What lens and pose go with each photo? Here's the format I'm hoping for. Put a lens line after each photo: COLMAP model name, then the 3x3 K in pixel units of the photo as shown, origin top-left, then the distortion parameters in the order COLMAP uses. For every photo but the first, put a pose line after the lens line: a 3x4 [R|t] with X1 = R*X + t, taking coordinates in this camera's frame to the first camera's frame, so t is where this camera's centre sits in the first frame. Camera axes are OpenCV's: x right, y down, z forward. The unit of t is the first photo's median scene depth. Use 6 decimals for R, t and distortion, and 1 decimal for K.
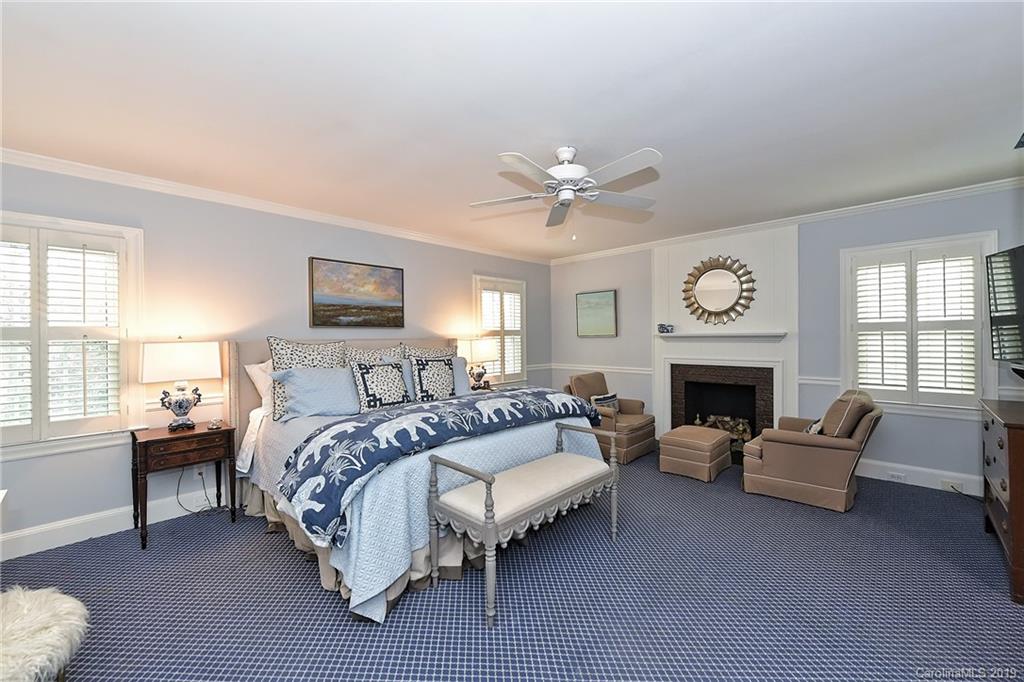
lens RADIAL K [[402.1, 0, 504.1], [0, 402.1, 337.8], [0, 0, 1]] dist [-0.000132, -0.000054]
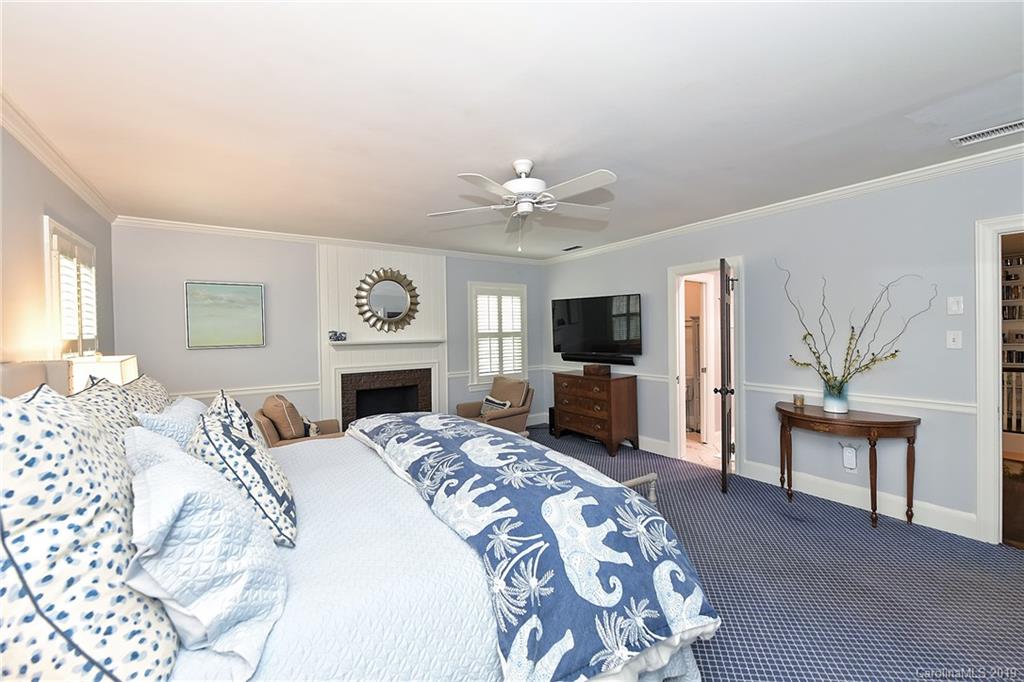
lens RADIAL K [[419.9, 0, 516.2], [0, 419.9, 338.2], [0, 0, 1]] dist [0.002474, 0.000158]
pose [[0.180212, -0.008208, 0.983594, -0.592271], [0.017942, 0.999826, 0.005056, -0.020087], [-0.983464, 0.016737, 0.180328, 0.552550]]
